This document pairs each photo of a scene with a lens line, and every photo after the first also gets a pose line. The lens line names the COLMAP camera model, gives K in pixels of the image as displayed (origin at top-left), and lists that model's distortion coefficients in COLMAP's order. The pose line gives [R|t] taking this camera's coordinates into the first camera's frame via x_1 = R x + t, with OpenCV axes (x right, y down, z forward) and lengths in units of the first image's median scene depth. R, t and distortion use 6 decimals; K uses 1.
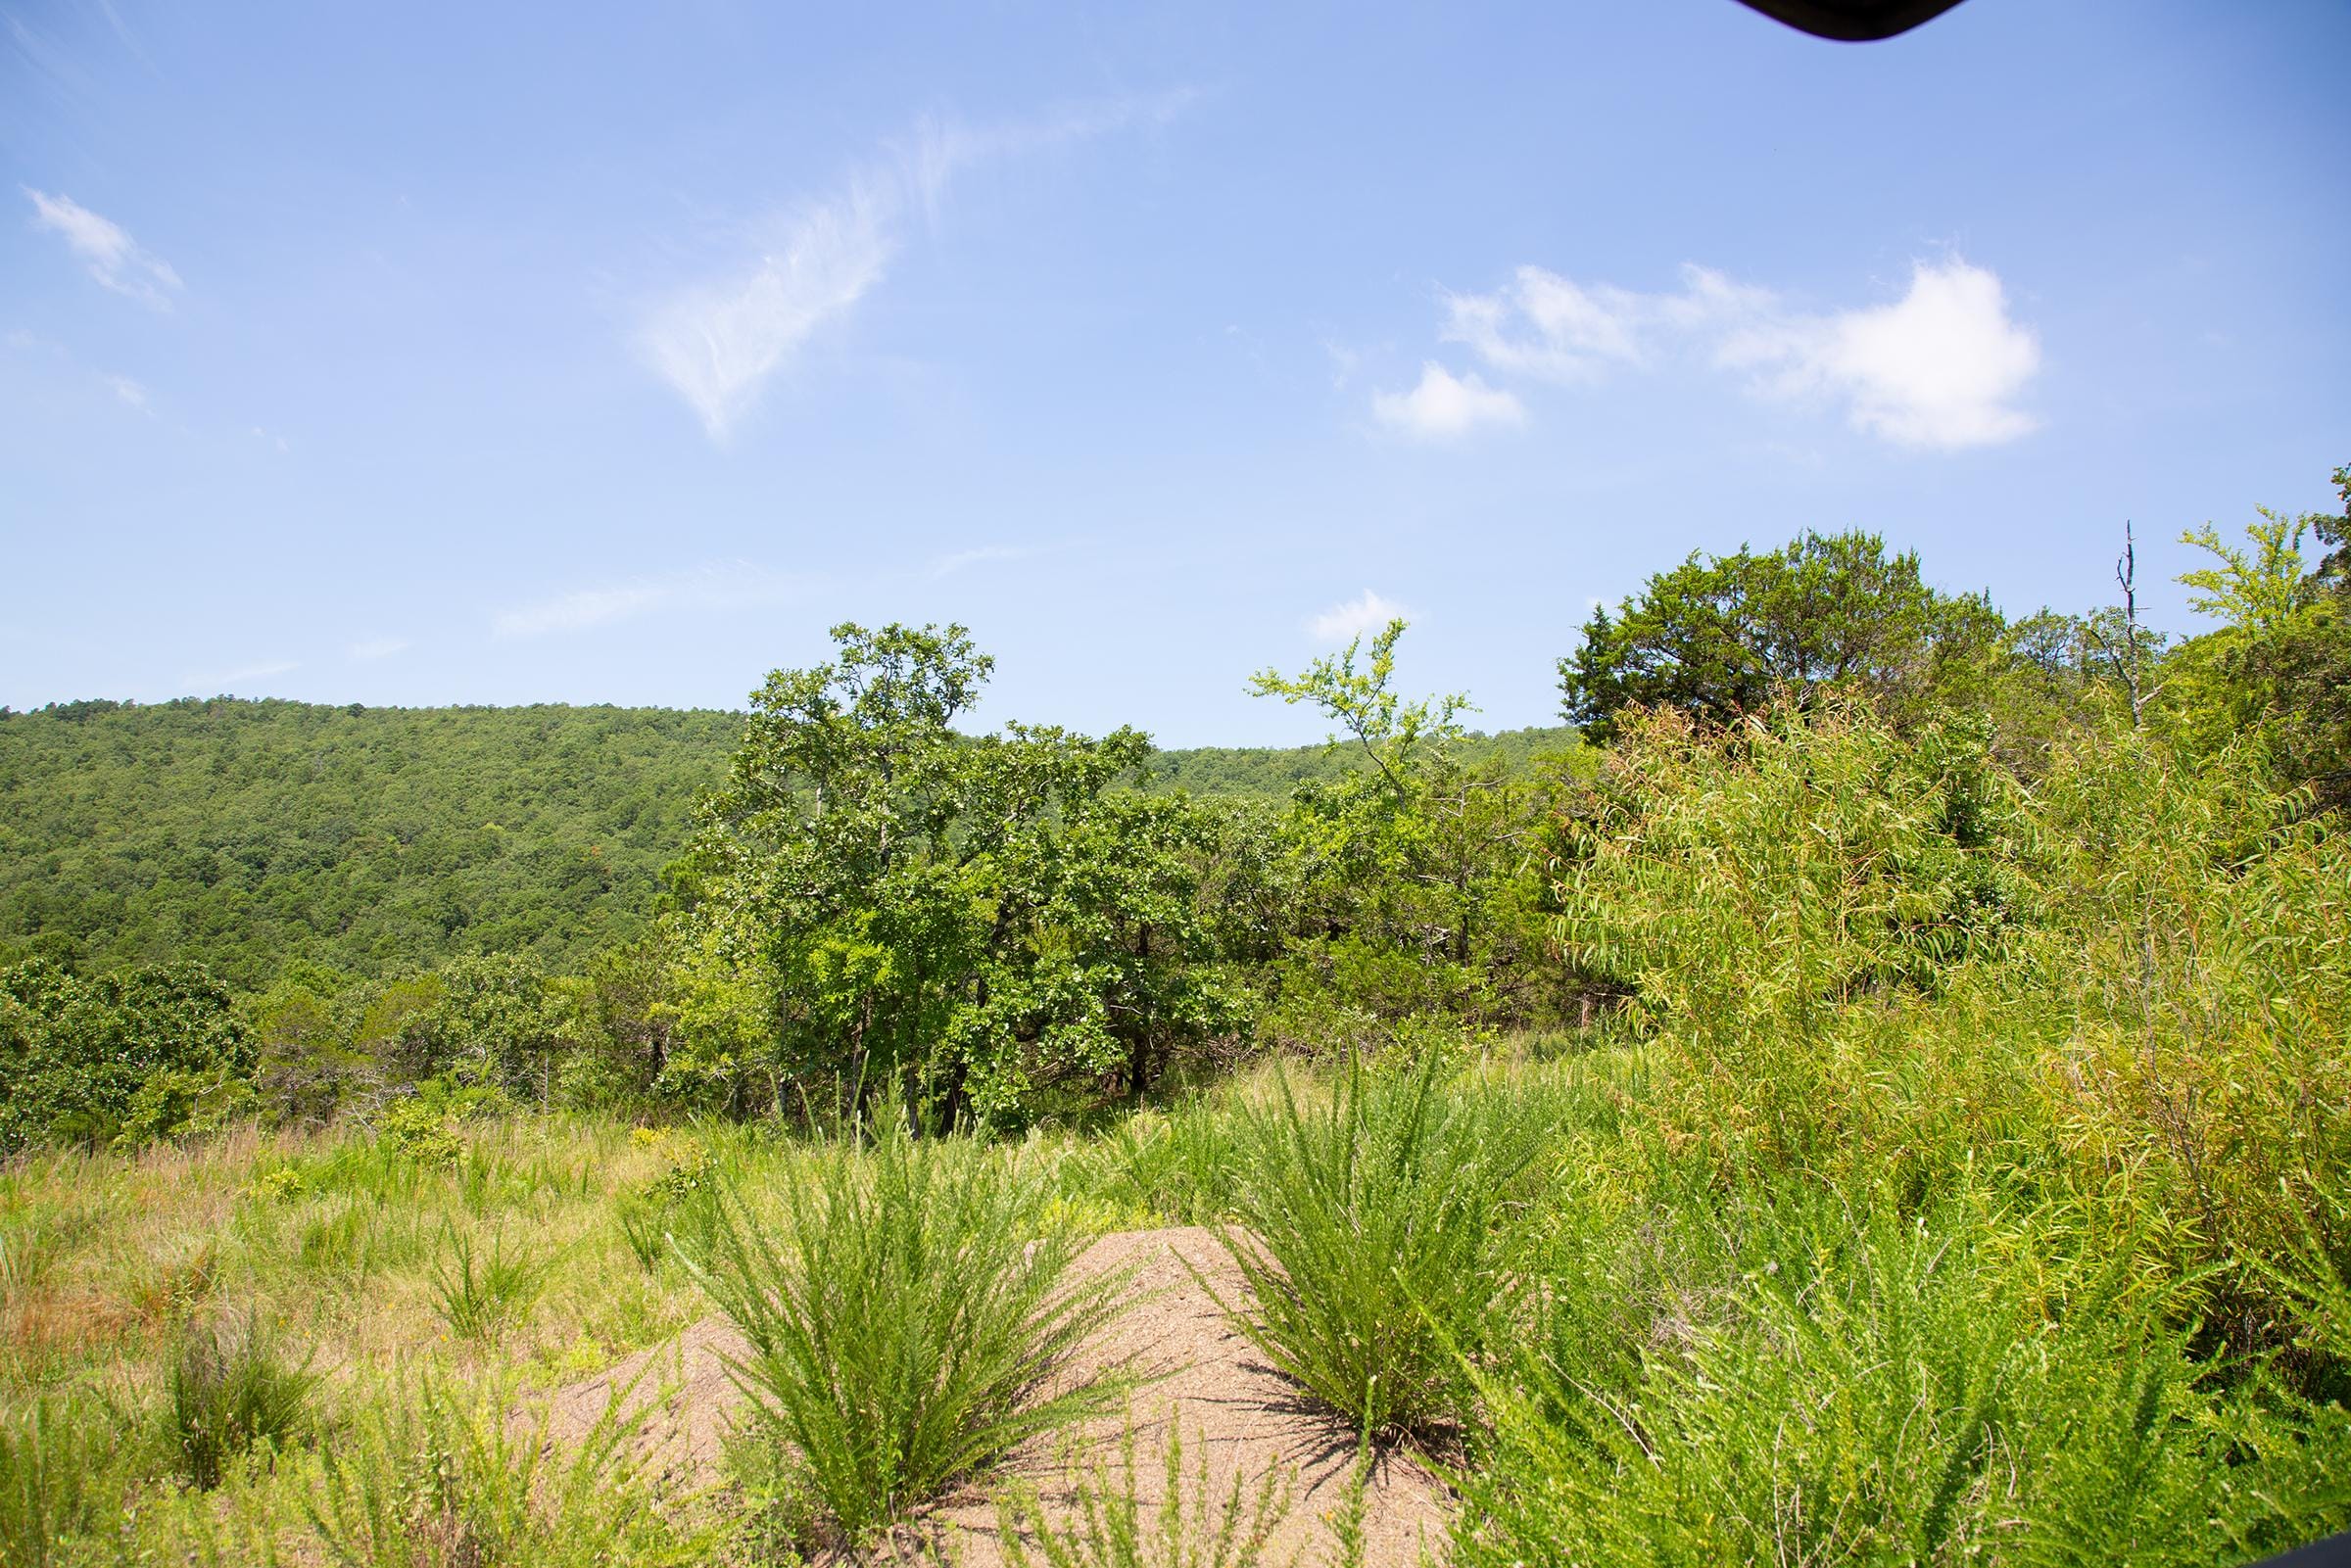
lens RADIAL K [[1560.9, 0, 1174.7], [0, 1560.9, 769.4], [0, 0, 1]] dist [-0.119189, 0.061284]
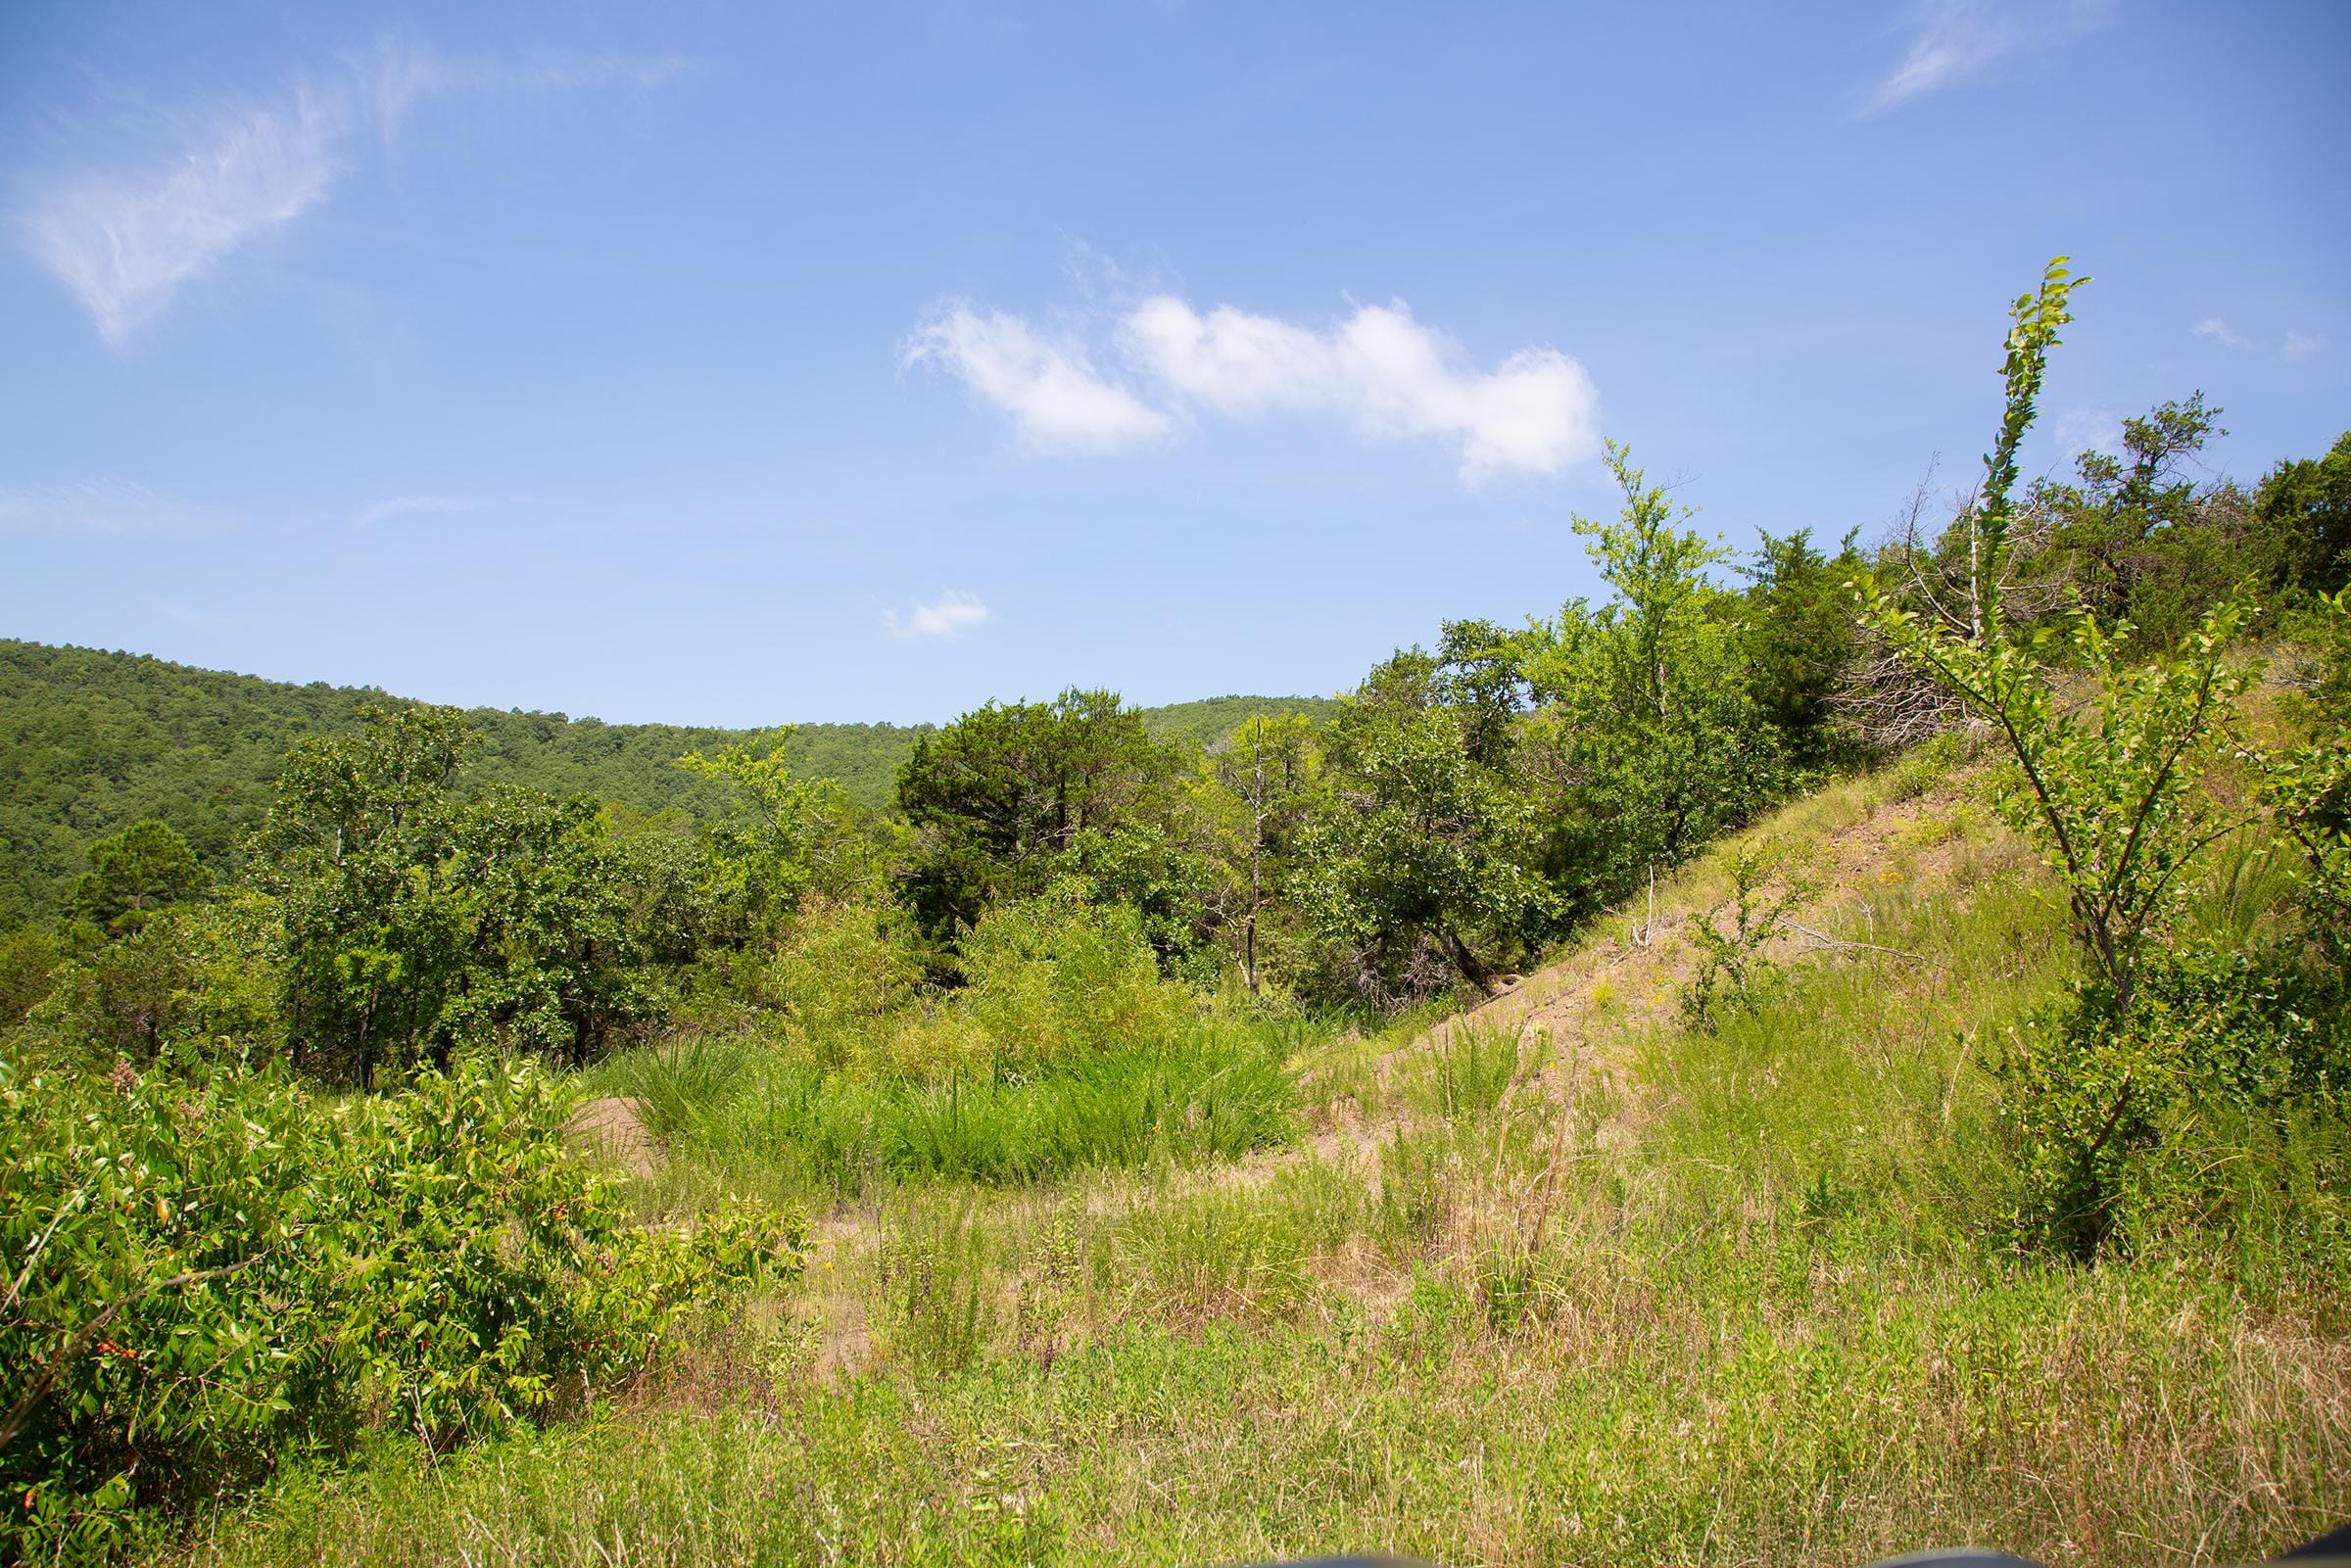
lens RADIAL K [[1560.9, 0, 1146.3], [0, 1560.9, 780.2], [0, 0, 1]] dist [-0.119189, 0.061284]
pose [[0.944405, 0.050301, 0.324914, -0.003234], [-0.055449, 0.998440, 0.006599, -0.062922], [-0.324075, -0.024249, 0.945720, -0.358701]]
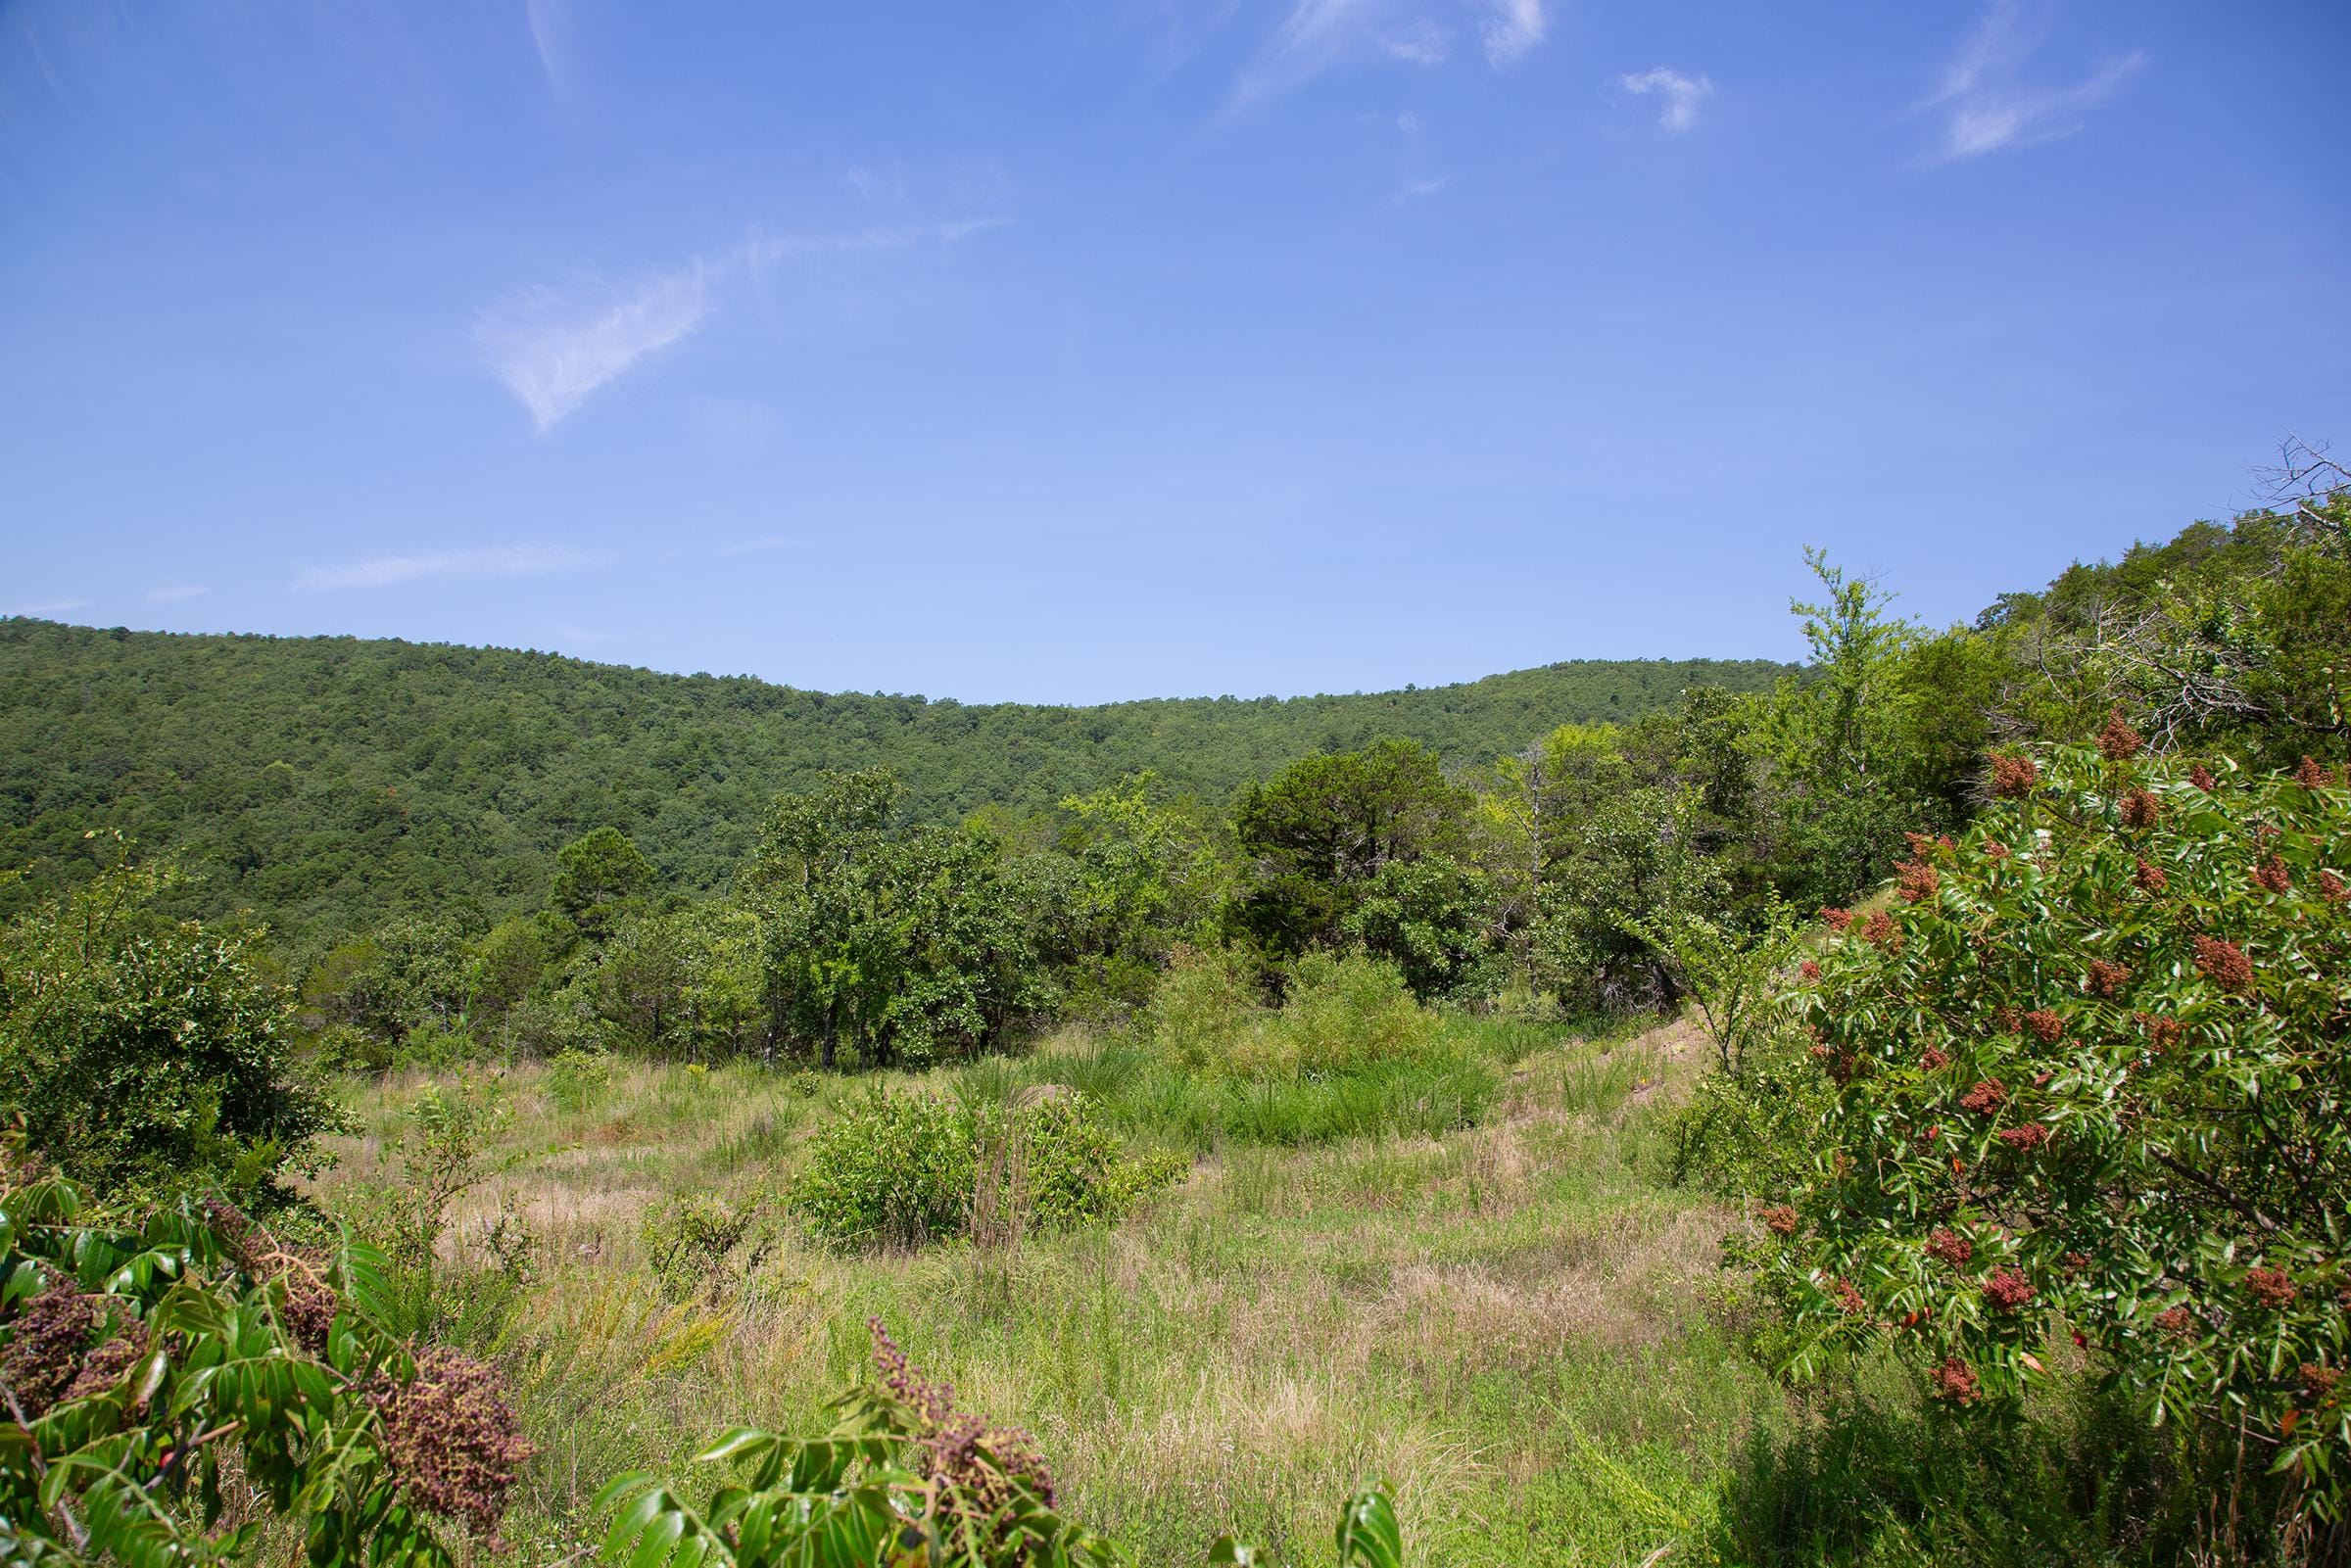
lens RADIAL K [[1560.9, 0, 1158.4], [0, 1560.9, 775.2], [0, 0, 1]] dist [-0.119189, 0.061284]
pose [[0.992425, 0.028235, 0.119564, -0.043788], [-0.032450, 0.998913, 0.033452, -0.129889], [-0.118490, -0.037079, 0.992263, -0.603980]]
